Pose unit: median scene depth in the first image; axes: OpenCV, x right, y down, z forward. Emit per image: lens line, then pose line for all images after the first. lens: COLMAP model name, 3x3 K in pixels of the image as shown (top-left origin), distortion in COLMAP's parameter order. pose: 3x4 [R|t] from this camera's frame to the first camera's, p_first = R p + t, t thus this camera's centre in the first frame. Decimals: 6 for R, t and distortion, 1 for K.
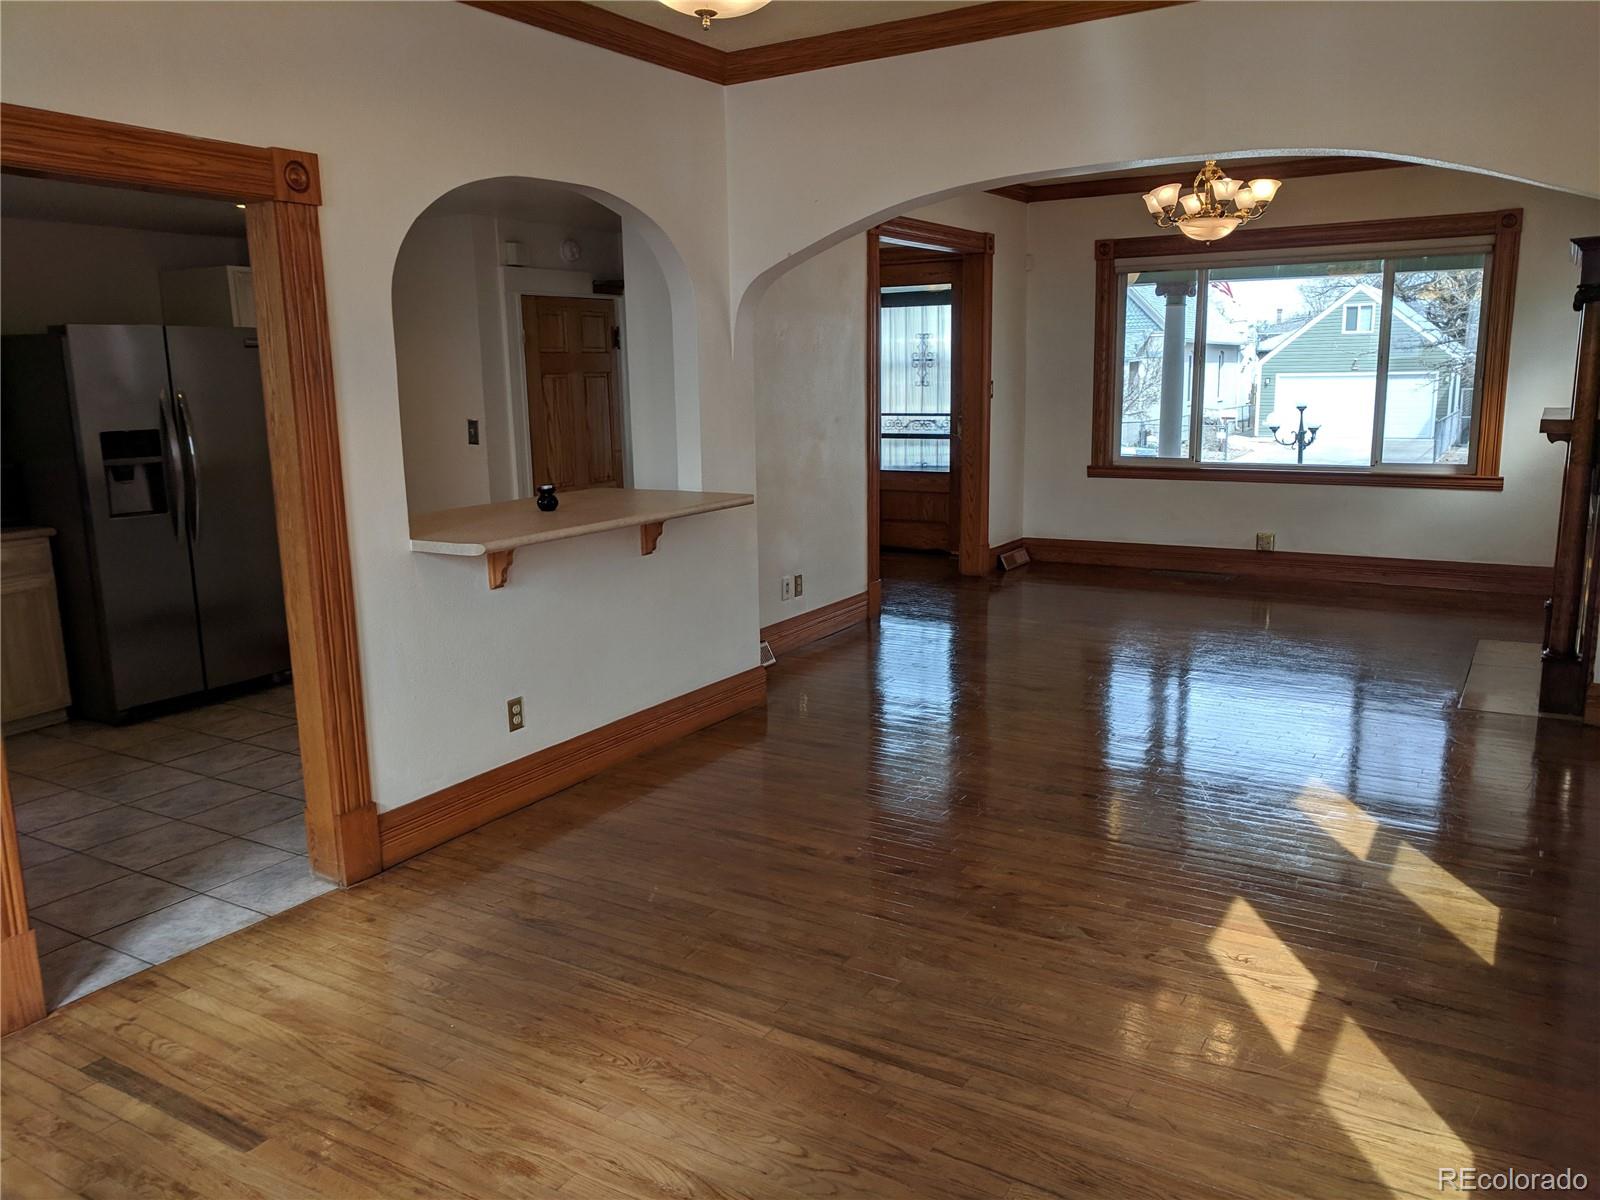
lens RADIAL K [[1207.7, 0, 814.0], [0, 1207.7, 596.6], [0, 0, 1]] dist [0.007686, 0.002509]
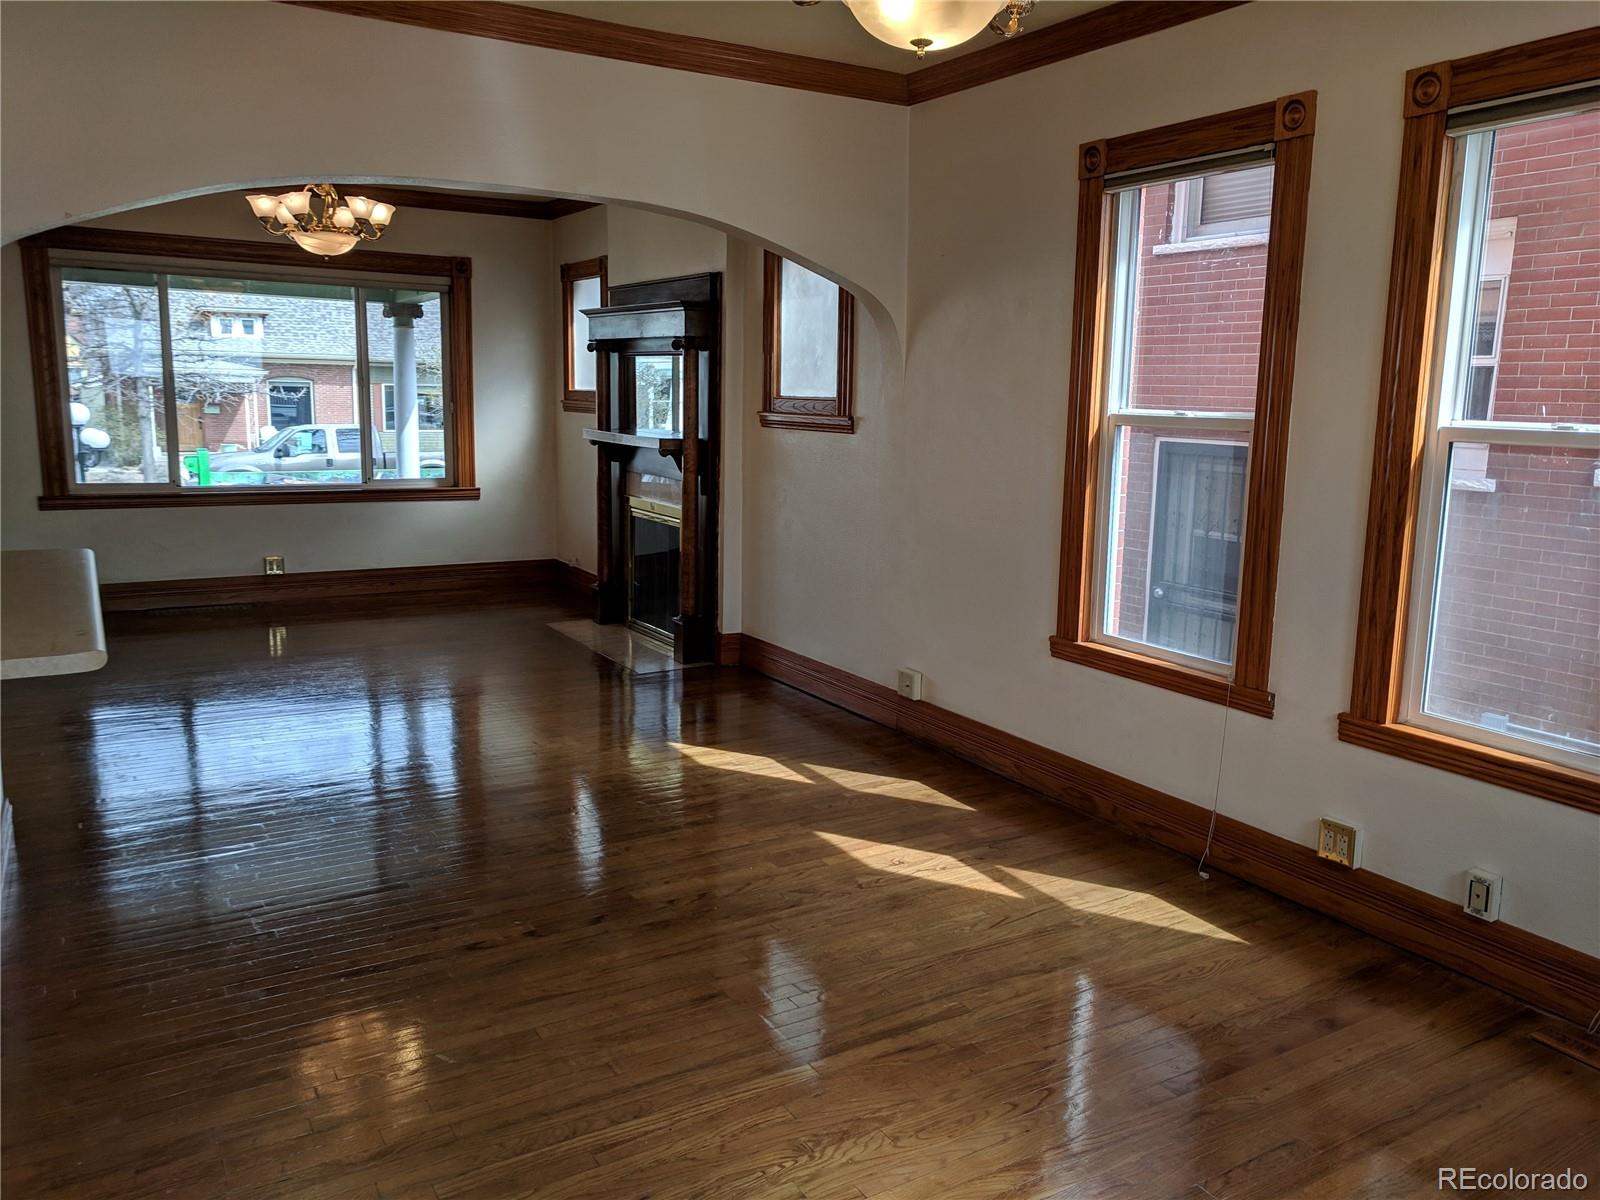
lens RADIAL K [[1207.7, 0, 814.0], [0, 1207.7, 596.6], [0, 0, 1]] dist [0.007686, 0.002509]
pose [[0.457108, -0.121855, 0.881024, -0.709123], [0.135221, 0.988576, 0.066573, -0.066619], [-0.879072, 0.088702, 0.468364, 0.425336]]
